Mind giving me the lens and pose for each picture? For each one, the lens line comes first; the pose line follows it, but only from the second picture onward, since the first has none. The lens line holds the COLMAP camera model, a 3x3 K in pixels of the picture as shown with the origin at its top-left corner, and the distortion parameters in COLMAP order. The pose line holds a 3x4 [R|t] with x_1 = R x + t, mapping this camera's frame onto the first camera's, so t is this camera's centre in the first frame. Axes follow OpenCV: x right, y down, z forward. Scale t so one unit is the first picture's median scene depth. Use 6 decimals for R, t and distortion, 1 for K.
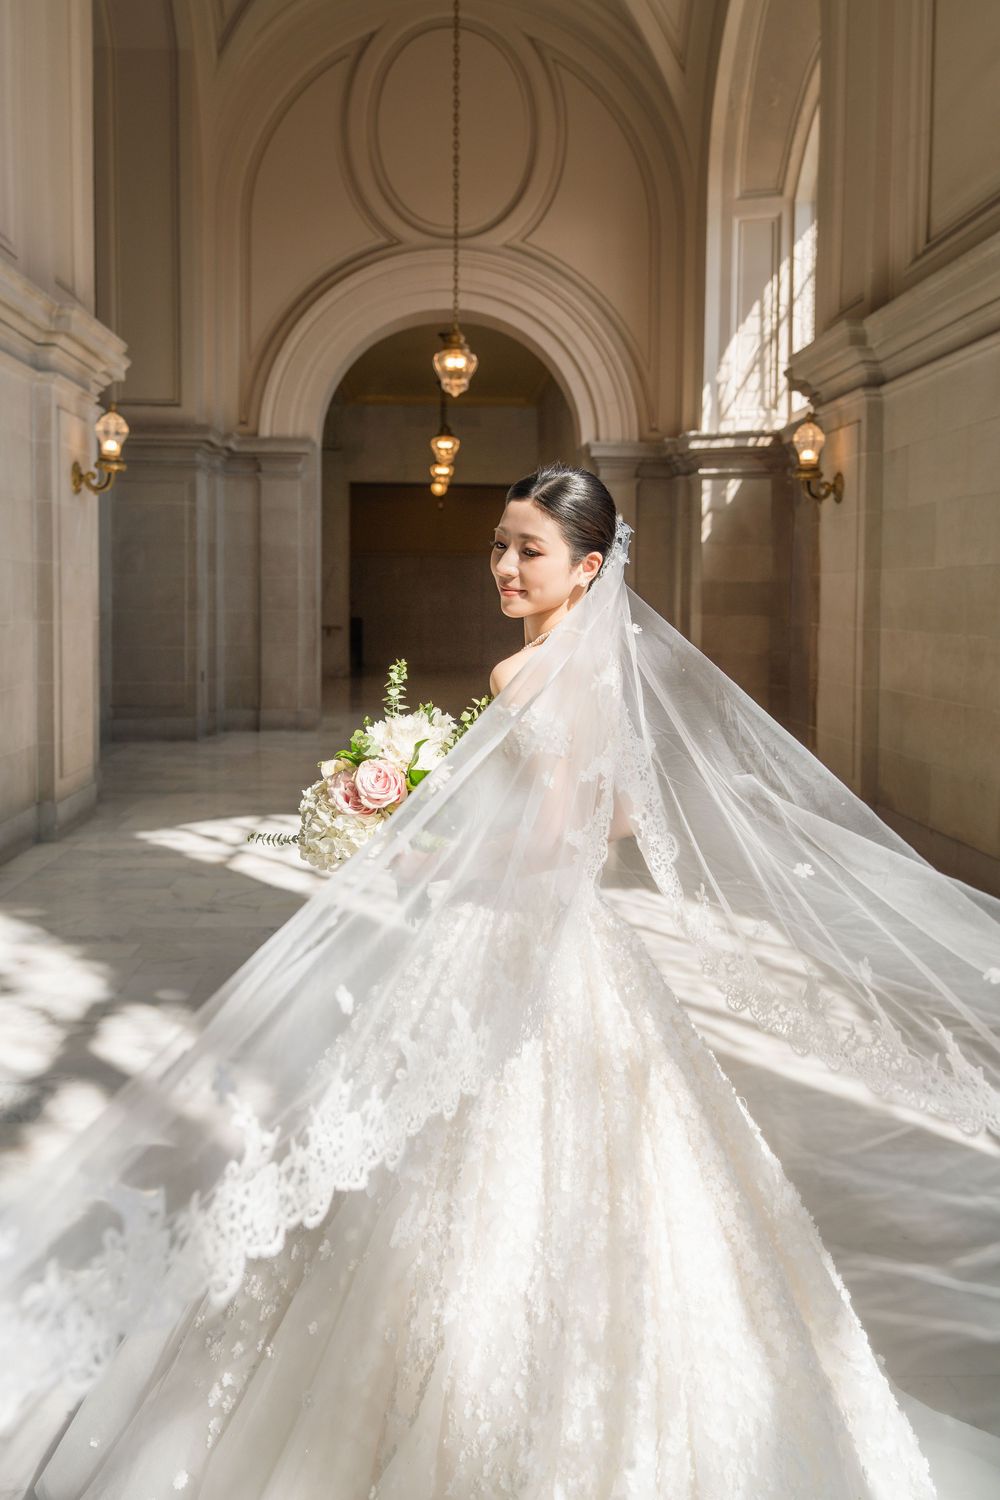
lens RADIAL K [[1368.7, 0, 497.9], [0, 1368.7, 644.7], [0, 0, 1]] dist [-0.001787, 0.000644]
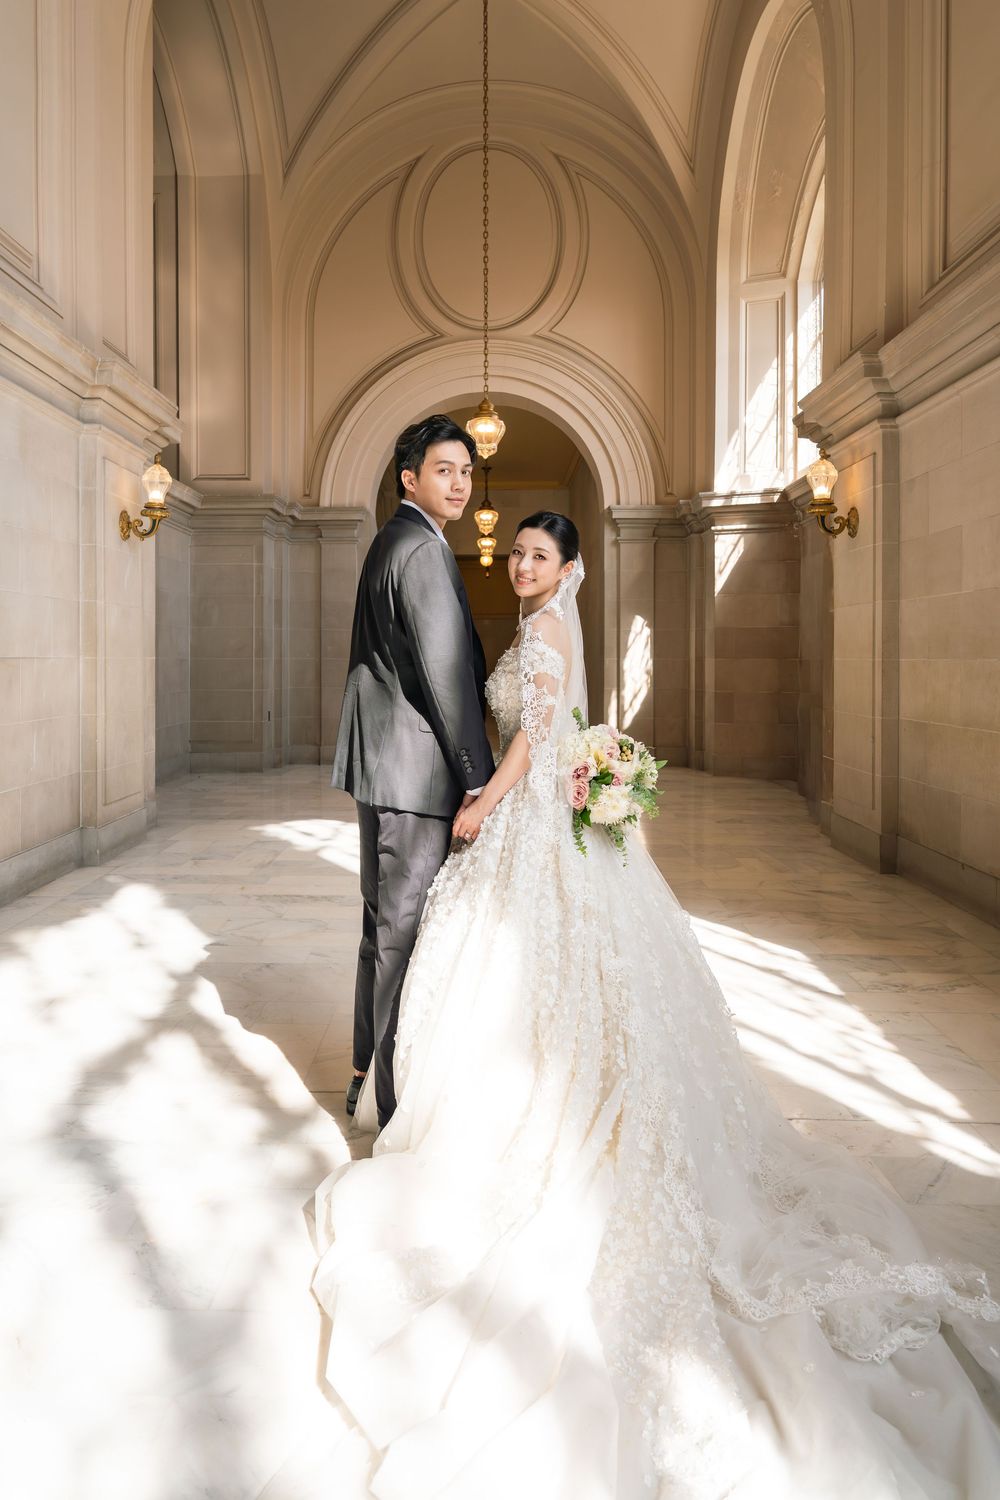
lens RADIAL K [[1107.3, 0, 442.0], [0, 1107.3, 660.7], [0, 0, 1]] dist [-0.008461, -0.001079]
pose [[0.995748, -0.005611, -0.091952, 0.012894], [0.002503, 0.999423, -0.033886, 0.009423], [0.092089, 0.033512, 0.995187, 0.100523]]
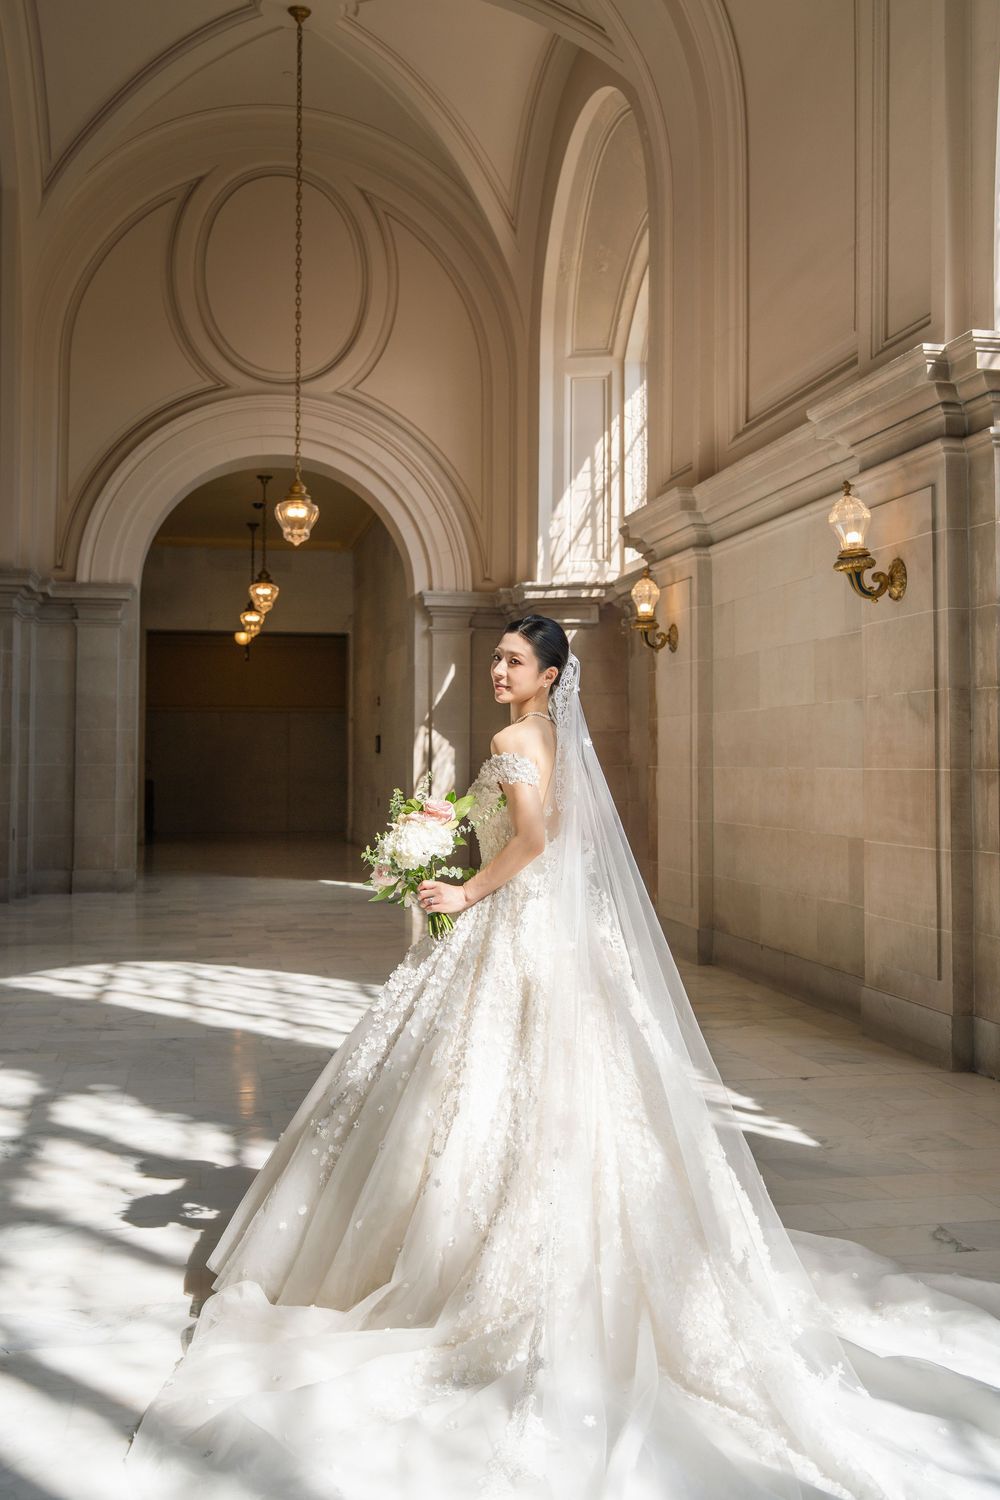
lens RADIAL K [[1576.0, 0, 504.0], [0, 1576.0, 669.8], [0, 0, 1]] dist [0.005288, -0.003415]
pose [[0.990229, 0.003689, 0.139402, -0.035977], [0.009464, 0.995568, -0.093572, 0.016097], [-0.139129, 0.093977, 0.985805, -0.130790]]
